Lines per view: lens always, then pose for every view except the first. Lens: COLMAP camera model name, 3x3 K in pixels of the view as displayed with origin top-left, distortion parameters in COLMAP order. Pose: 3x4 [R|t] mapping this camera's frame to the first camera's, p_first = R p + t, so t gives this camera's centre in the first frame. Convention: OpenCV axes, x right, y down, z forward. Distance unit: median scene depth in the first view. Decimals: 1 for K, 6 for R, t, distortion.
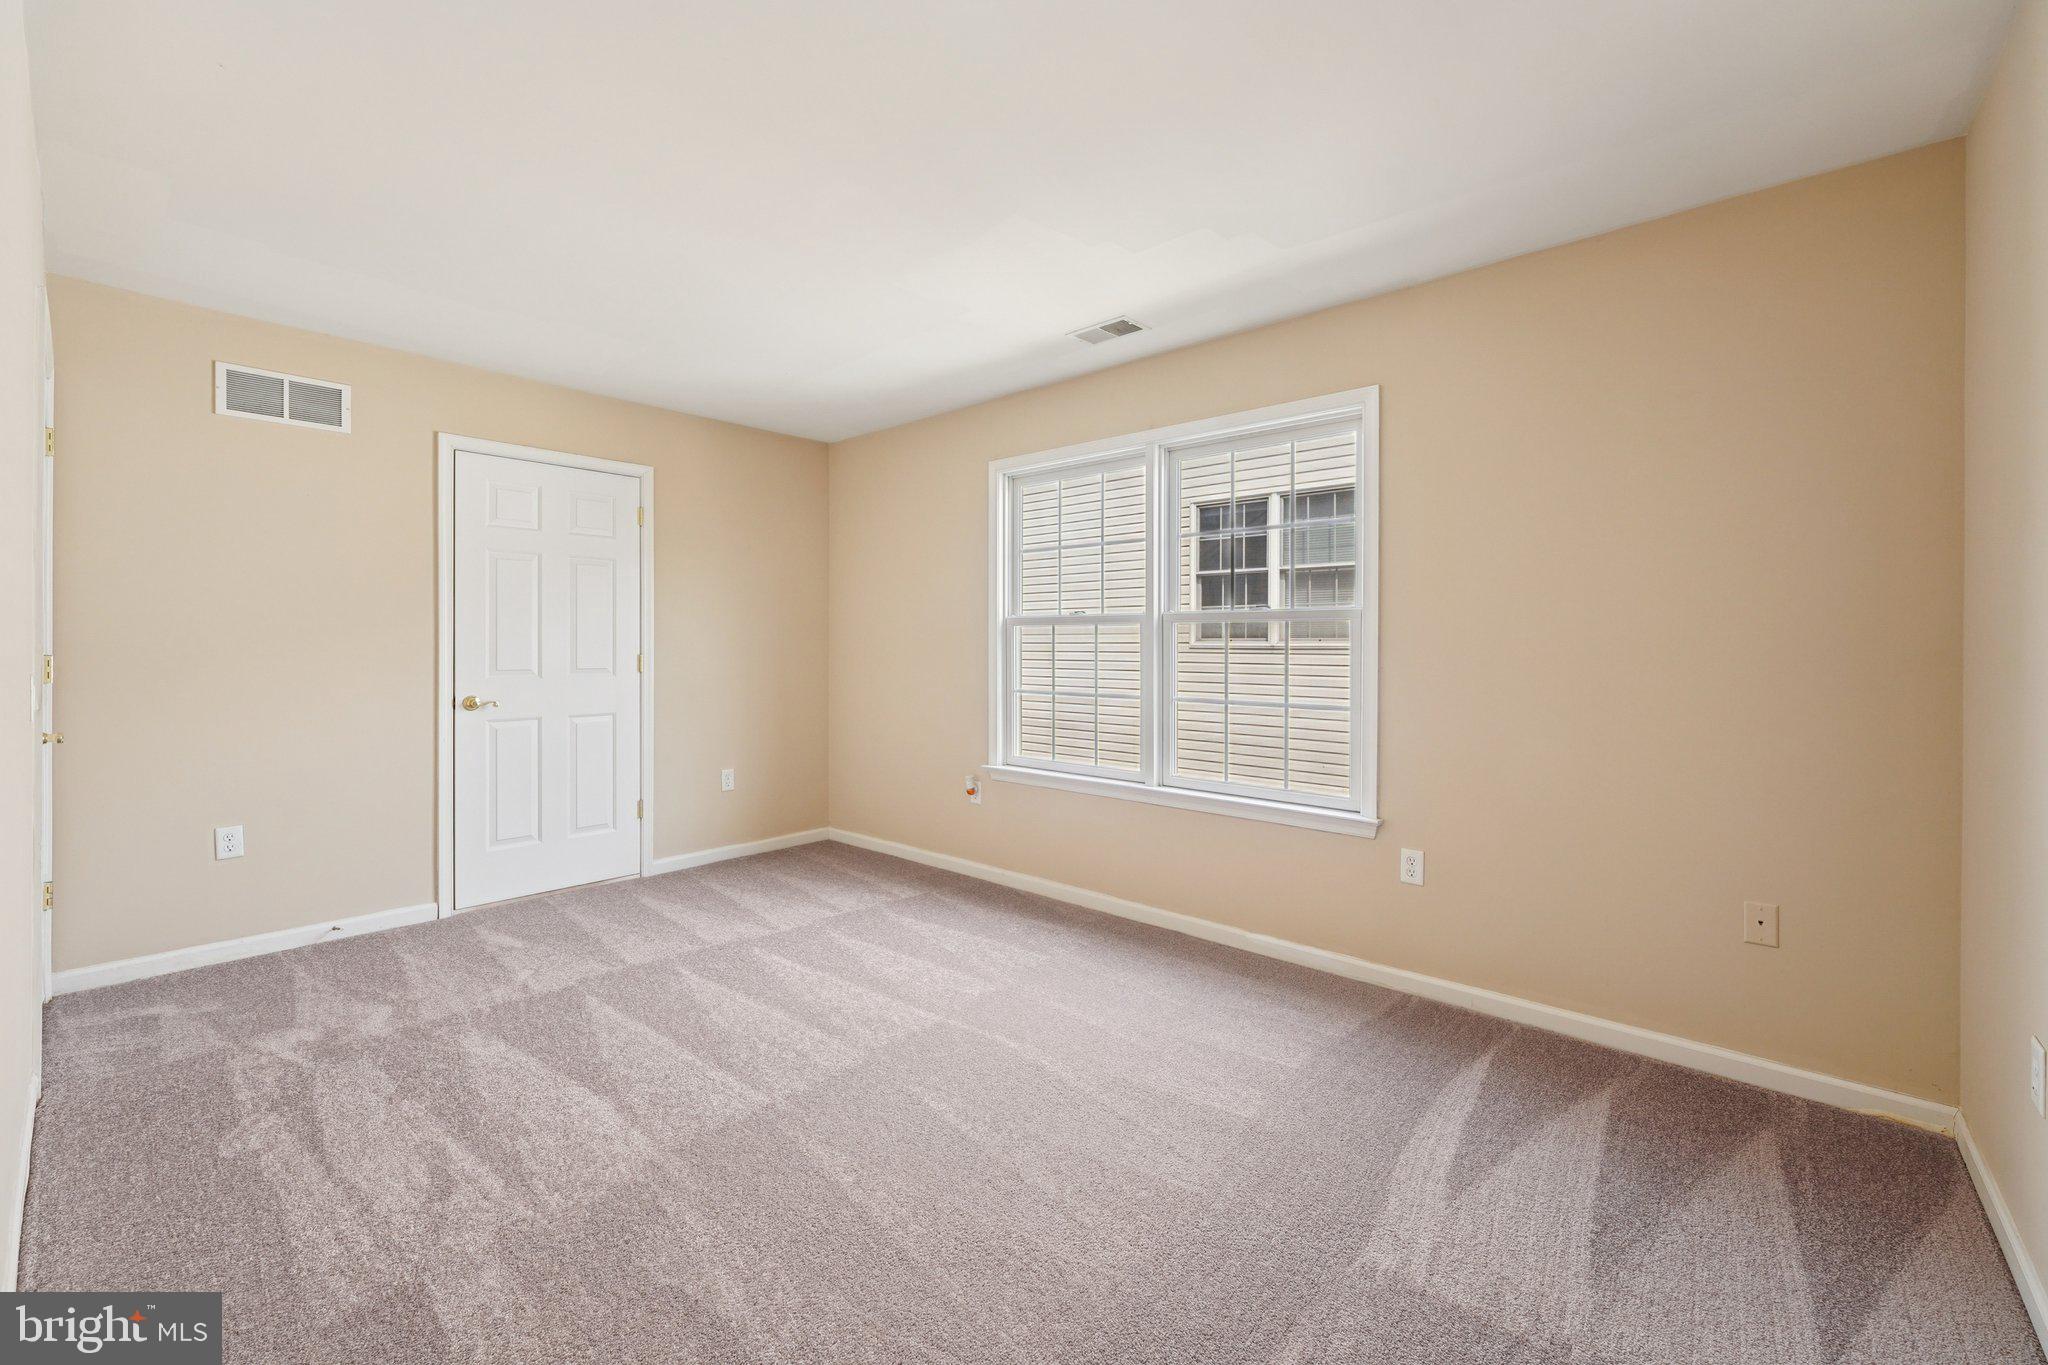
lens RADIAL K [[823.7, 0, 1033.3], [0, 823.7, 639.6], [0, 0, 1]] dist [0.002727, 0.000185]
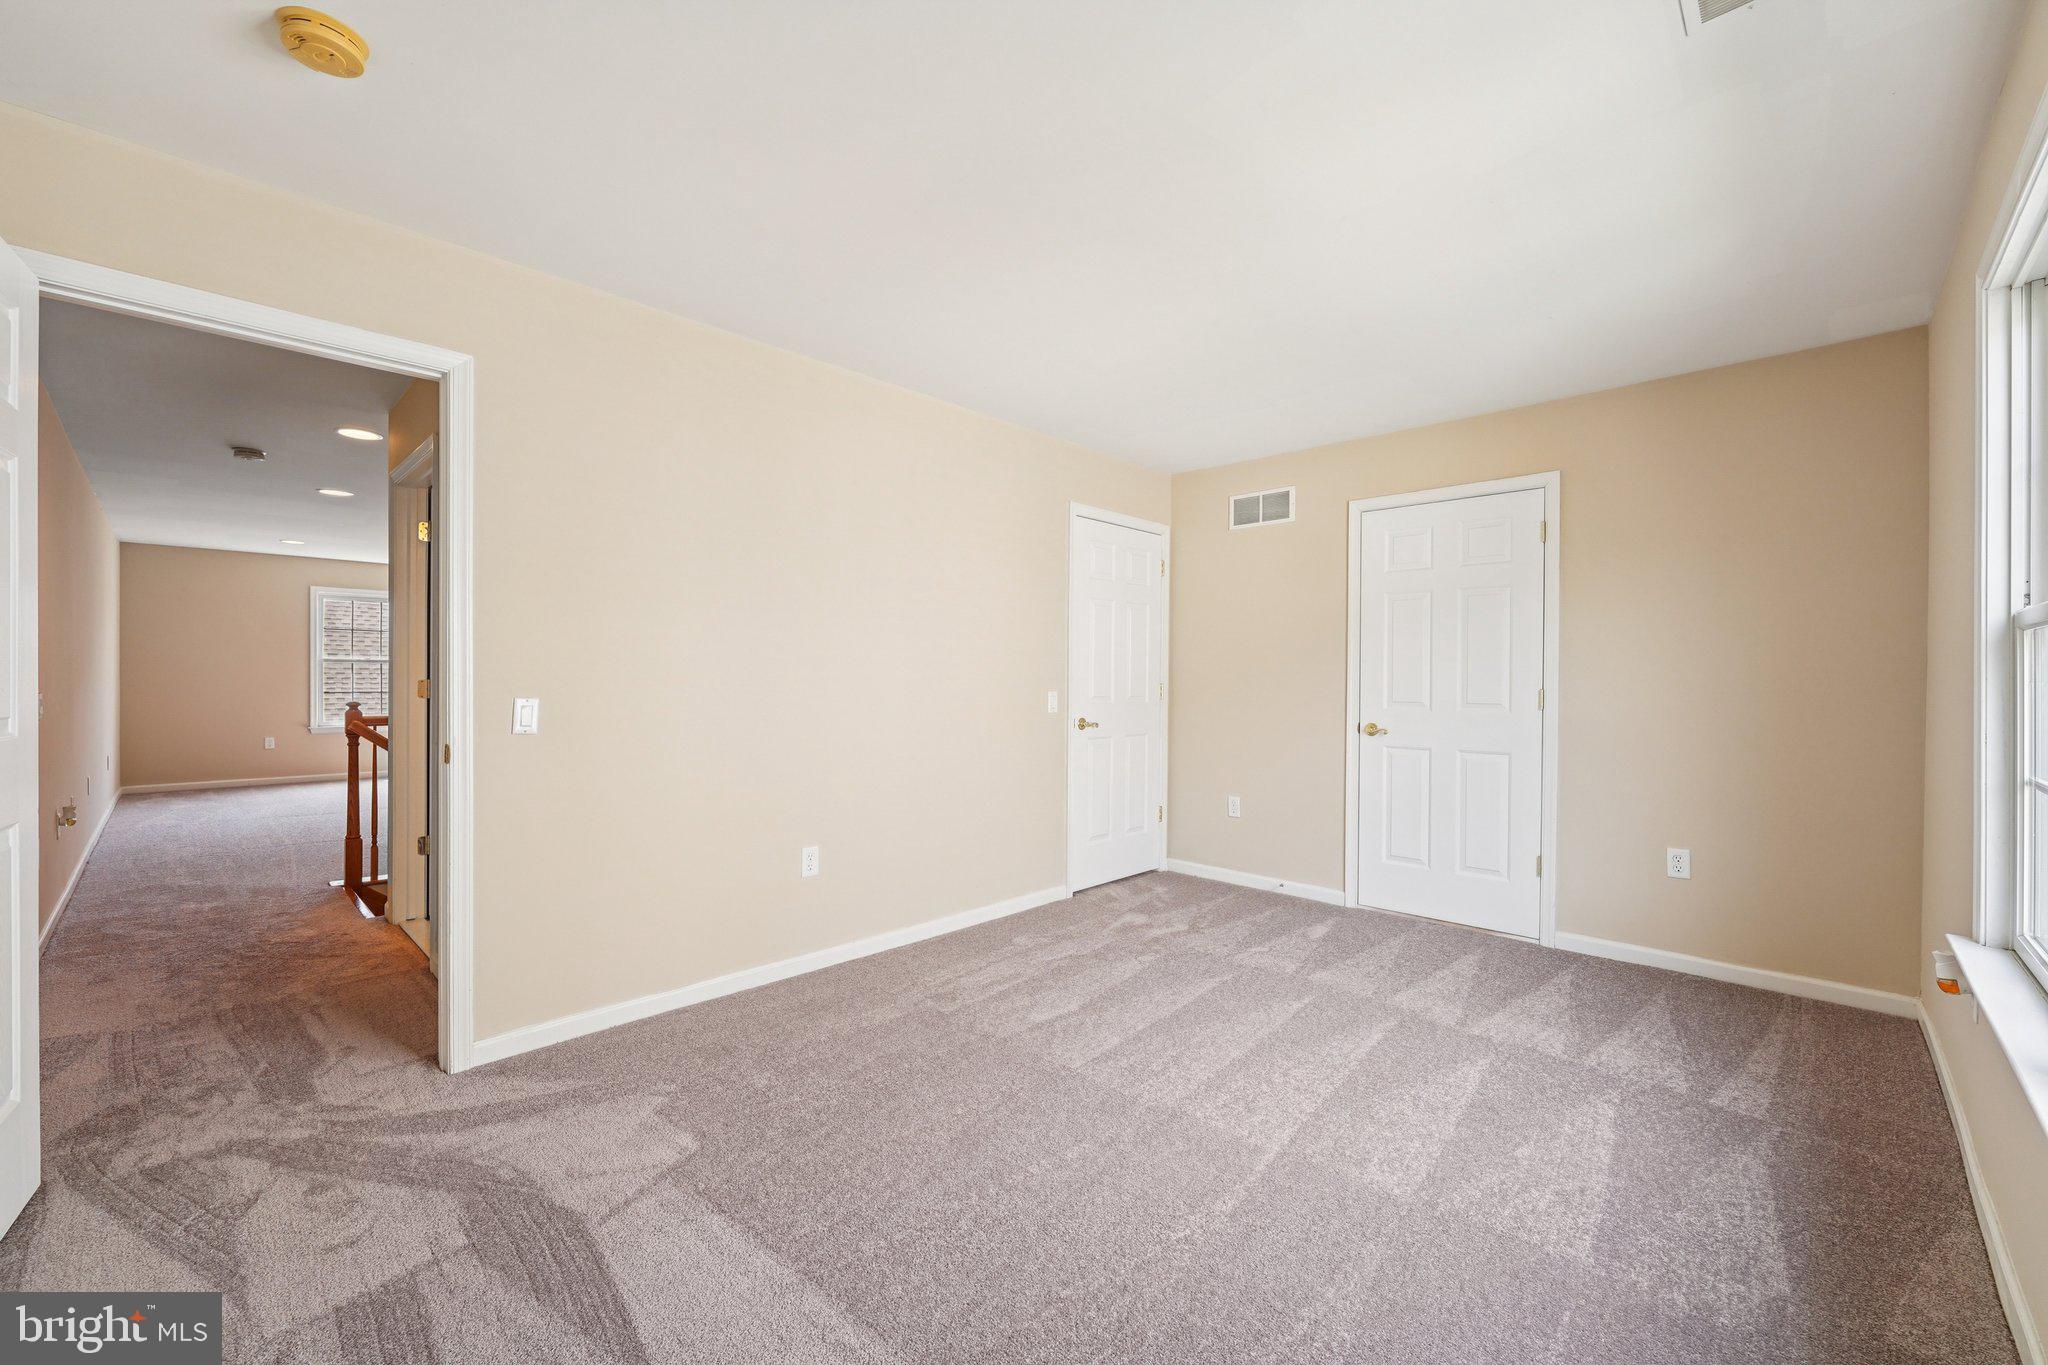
lens RADIAL K [[836.5, 0, 1026.8], [0, 836.5, 670.7], [0, 0, 1]] dist [-0.002401, -0.000325]
pose [[-0.052420, -0.013321, -0.998536, 0.558176], [0.002180, 0.999907, -0.013454, 0.011368], [0.998623, -0.002882, -0.052386, 0.641229]]
